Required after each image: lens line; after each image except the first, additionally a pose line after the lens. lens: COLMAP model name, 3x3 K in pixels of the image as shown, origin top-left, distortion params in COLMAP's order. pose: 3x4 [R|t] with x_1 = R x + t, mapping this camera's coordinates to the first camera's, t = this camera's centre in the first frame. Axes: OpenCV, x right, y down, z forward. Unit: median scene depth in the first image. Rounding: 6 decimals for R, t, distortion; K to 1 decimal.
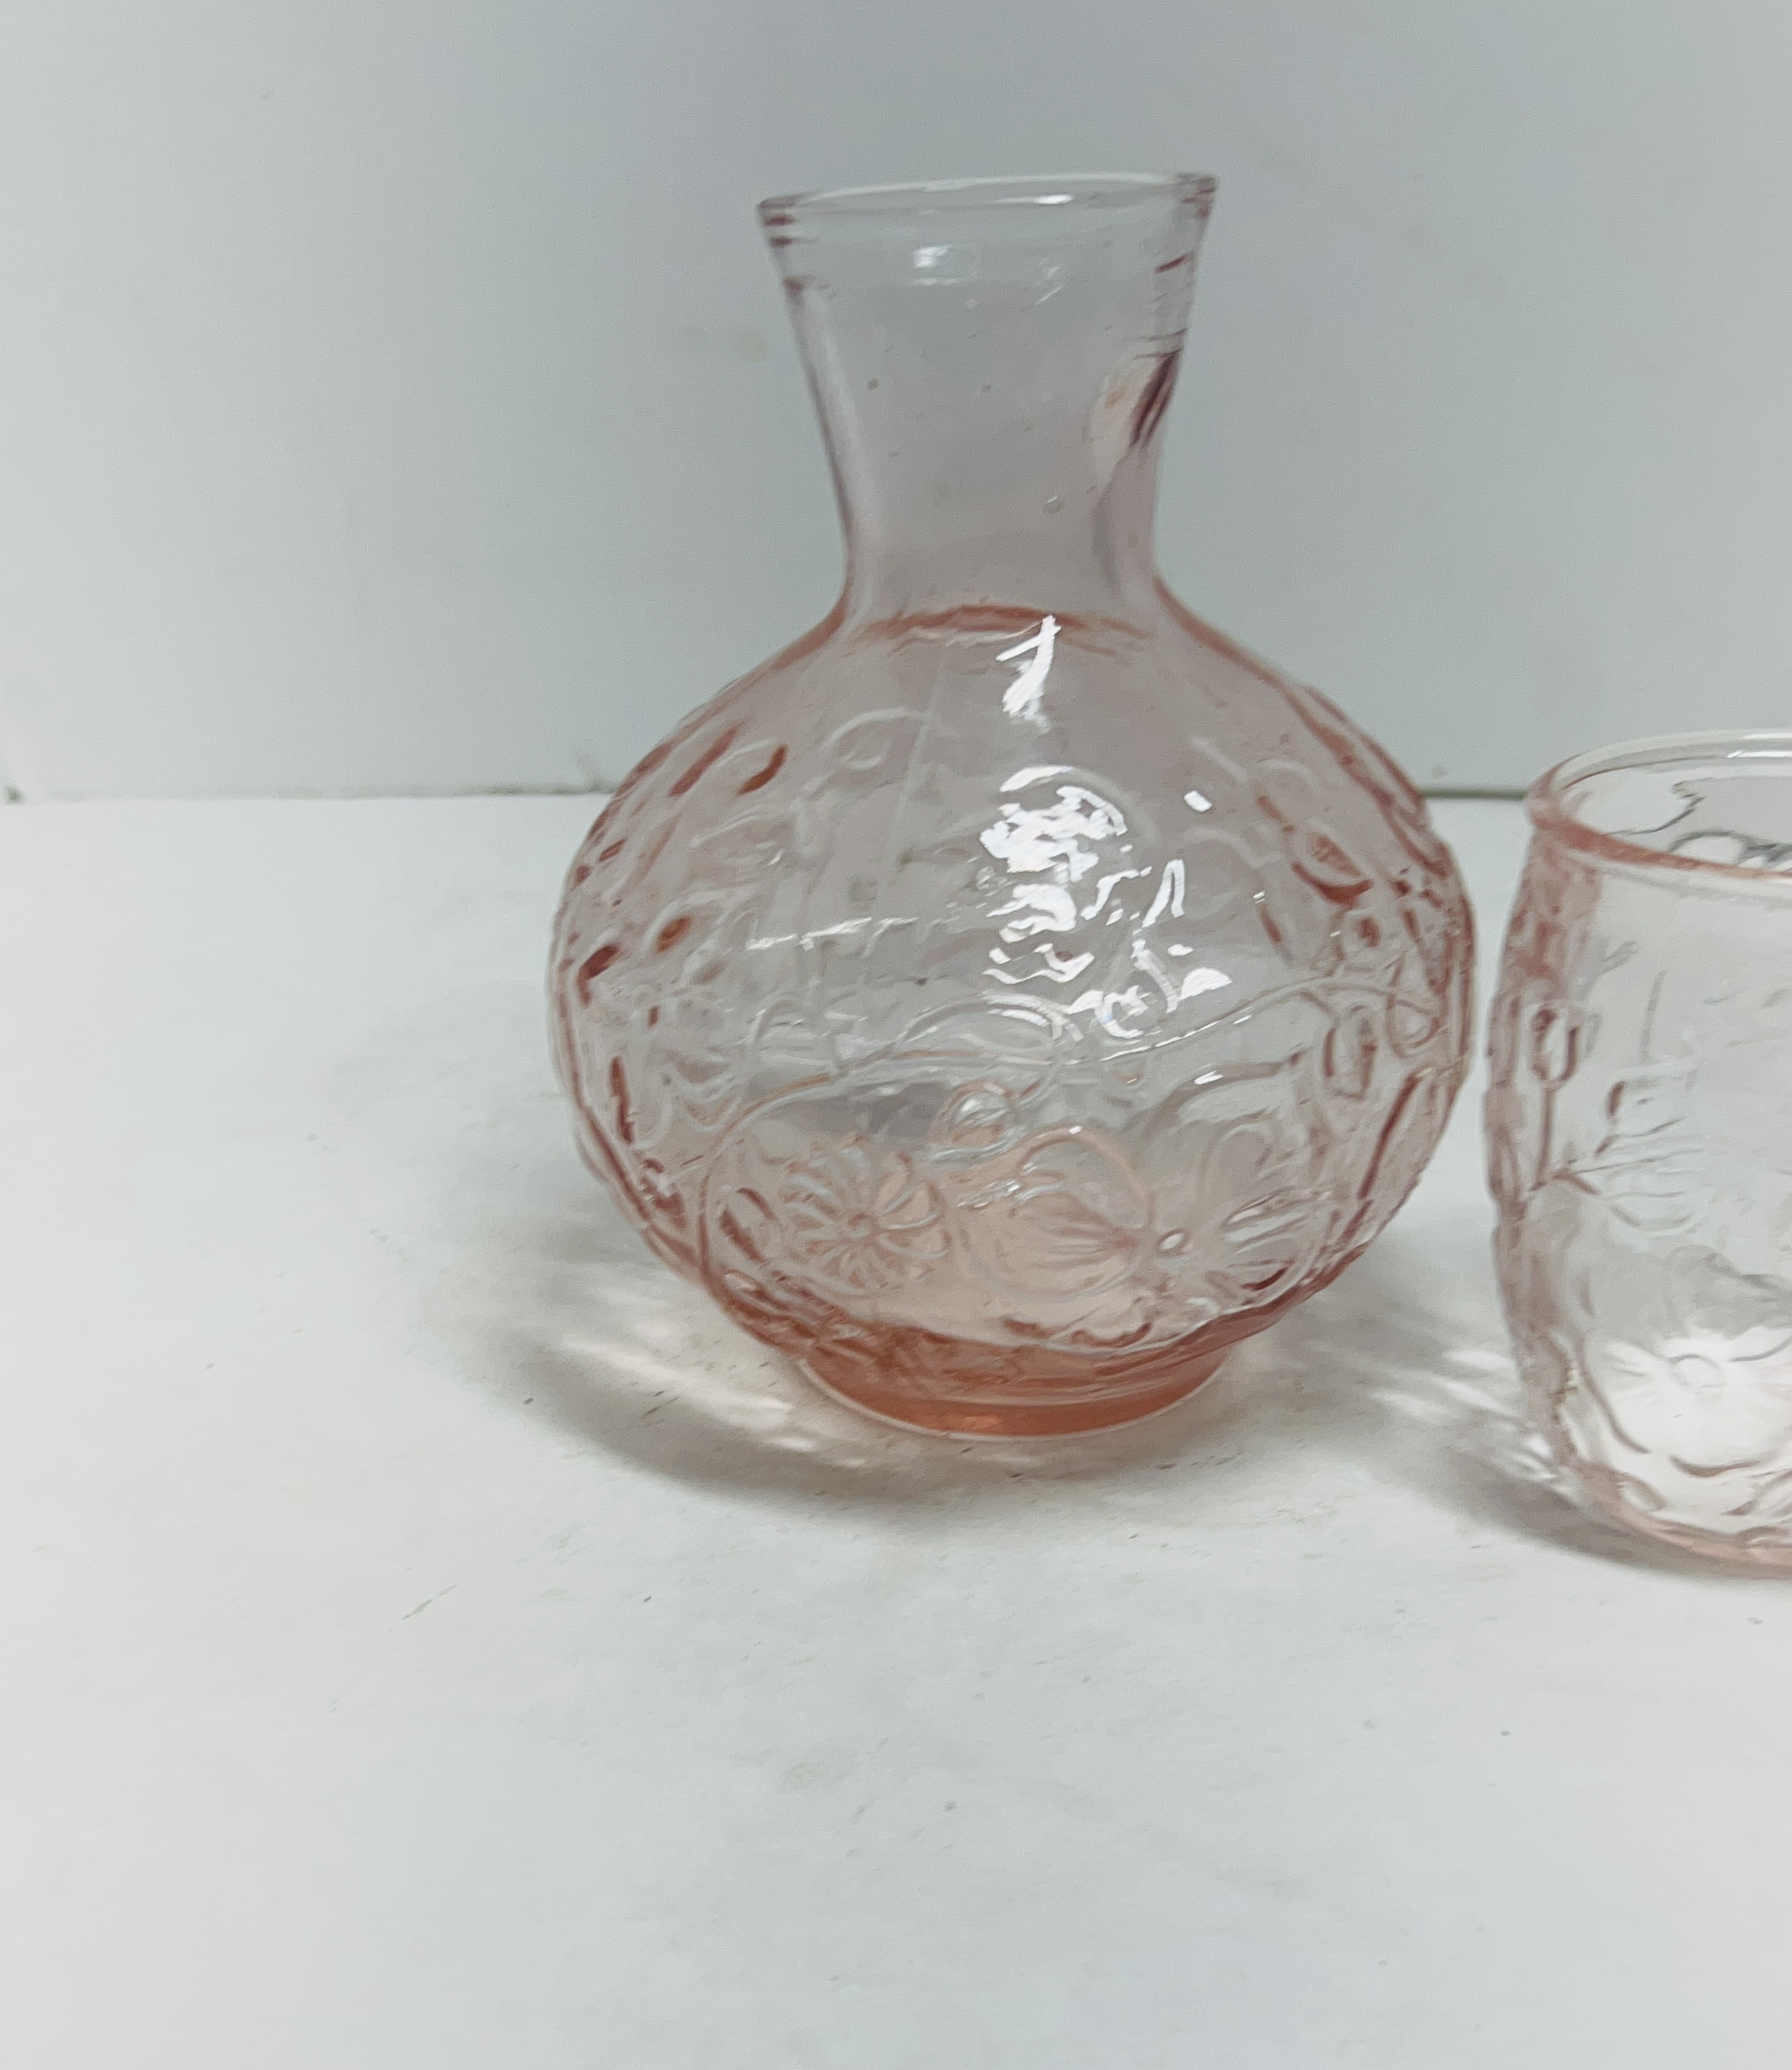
lens RADIAL K [[2563.8, 0, 982.4], [0, 2563.8, 1213.4], [0, 0, 1]] dist [0.046756, 0.000000]
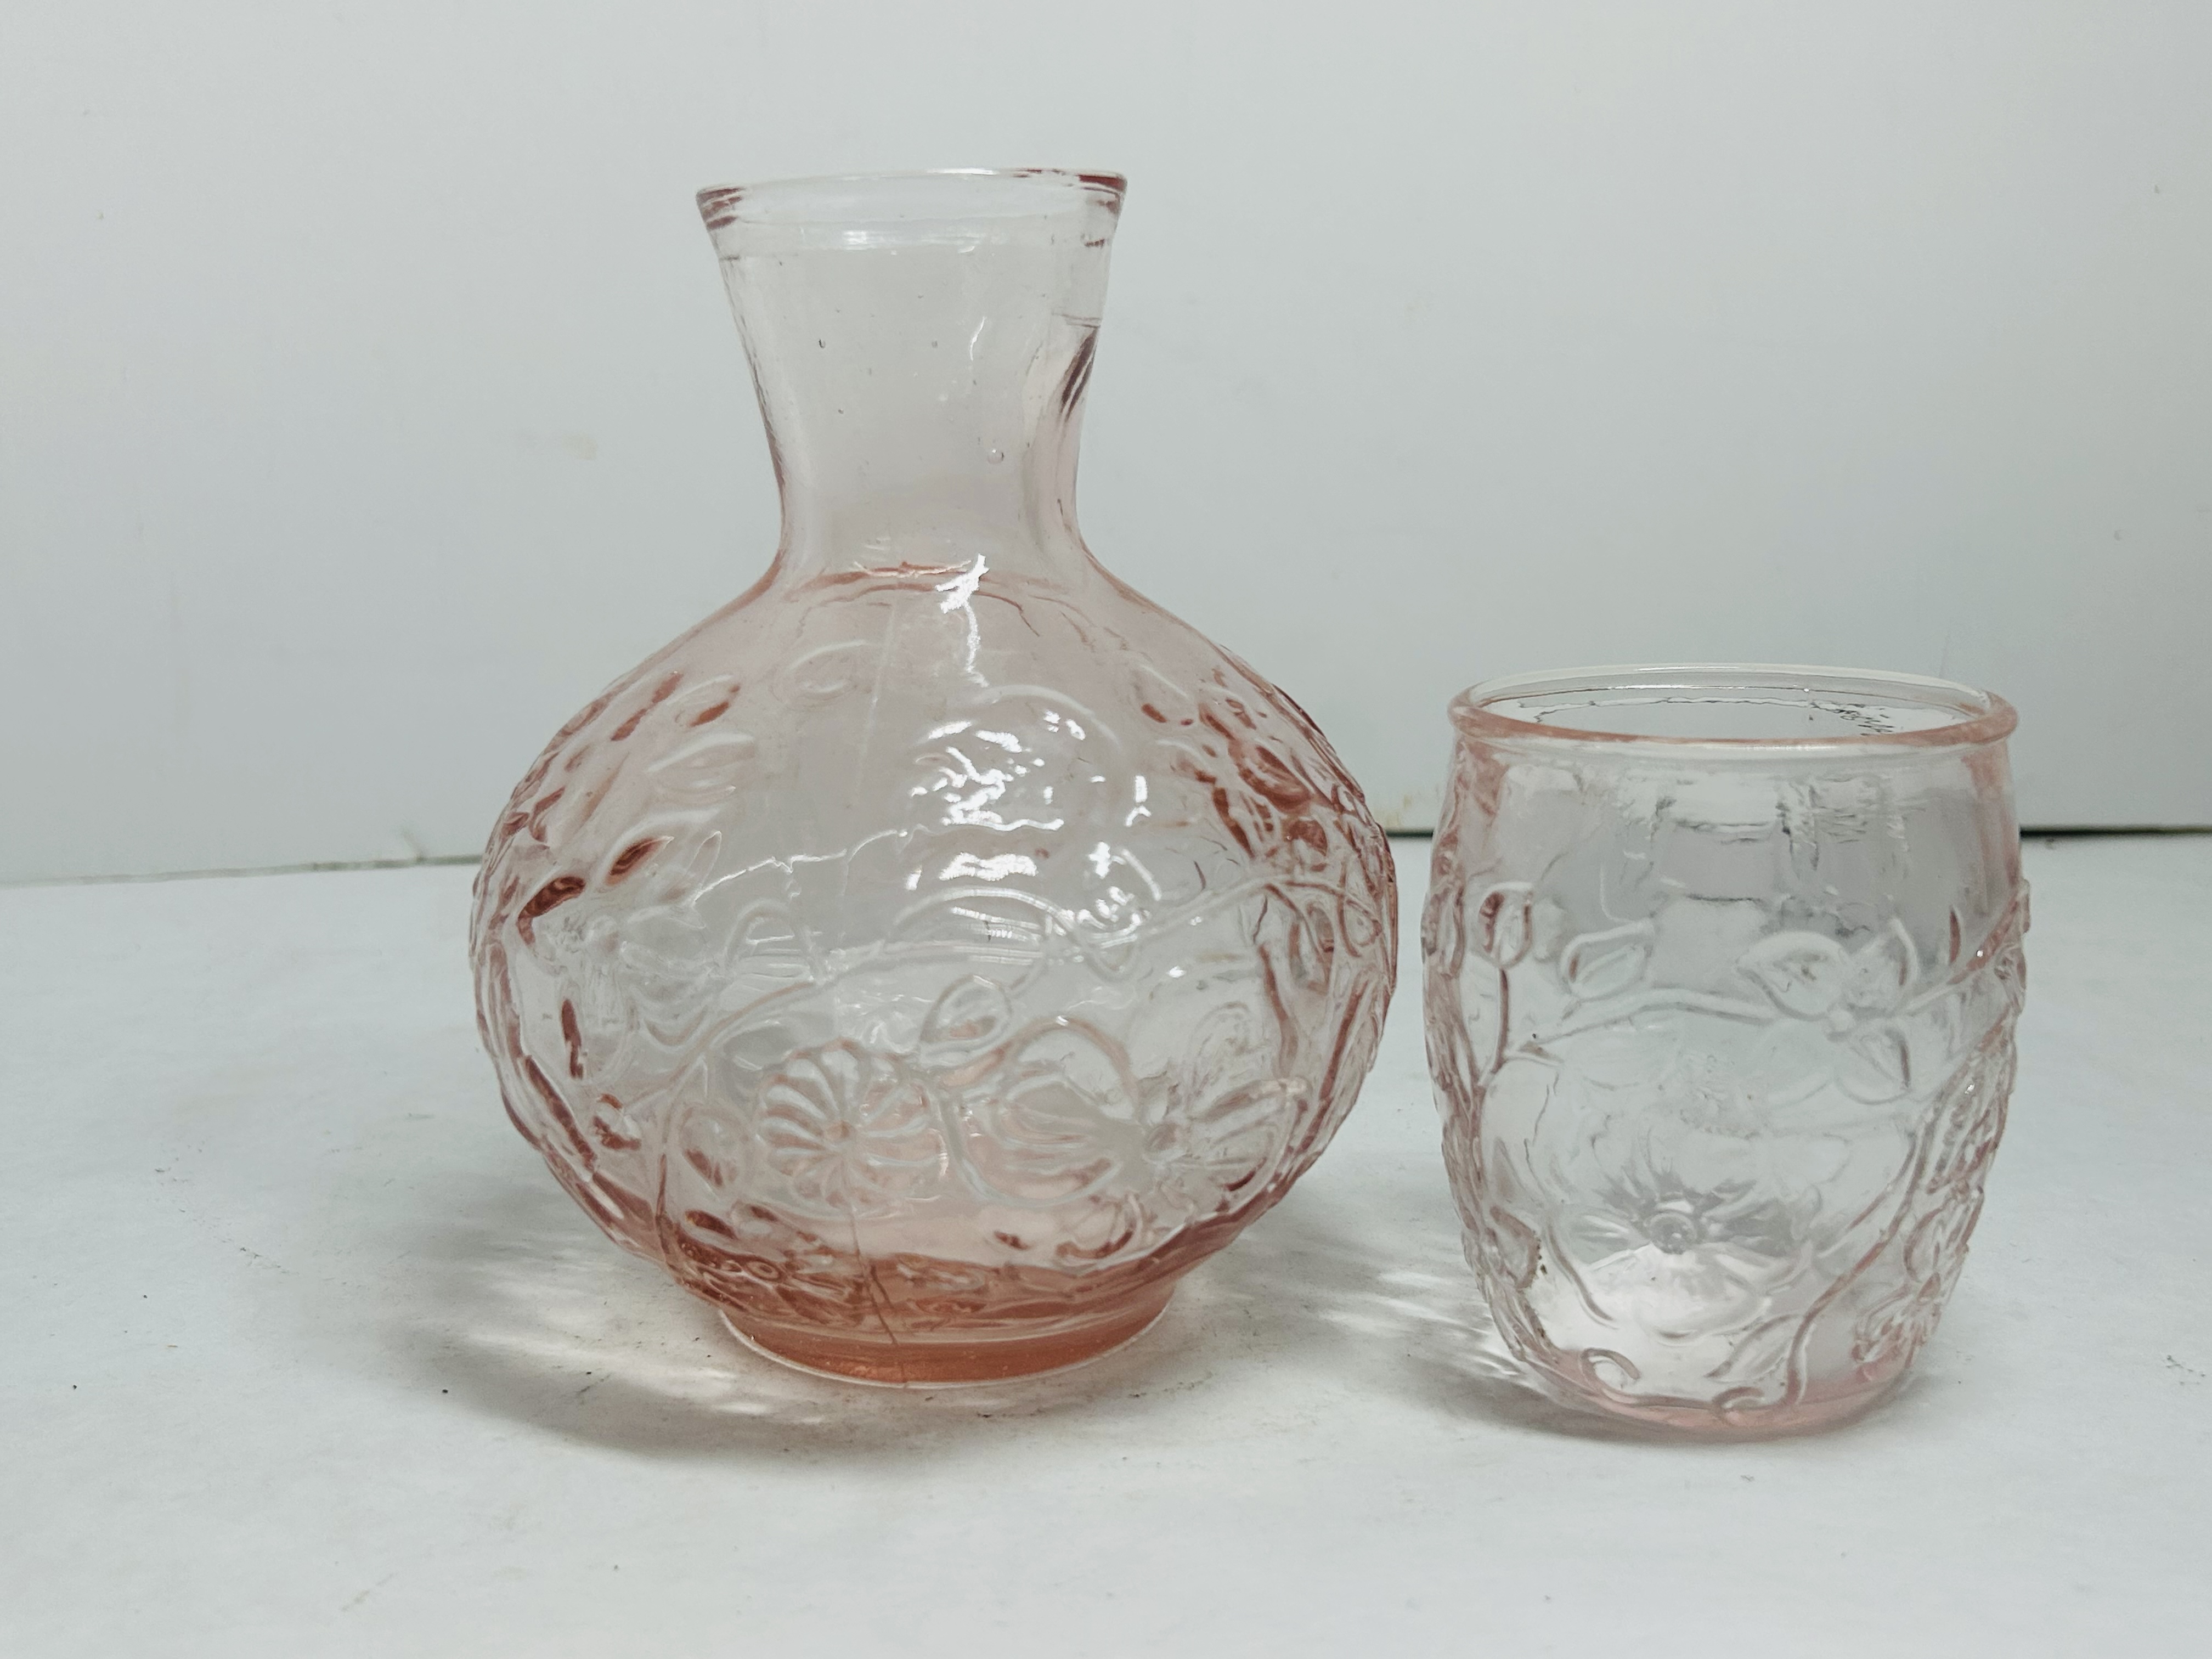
lens RADIAL K [[2308.1, 0, 1148.6], [0, 2308.1, 931.5], [0, 0, 1]] dist [0.085554, 0.000000]
pose [[0.975371, -0.028007, 0.218785, -0.118202], [0.072562, 0.977438, -0.198367, 0.105067], [-0.208293, 0.209357, 0.955397, 0.115405]]
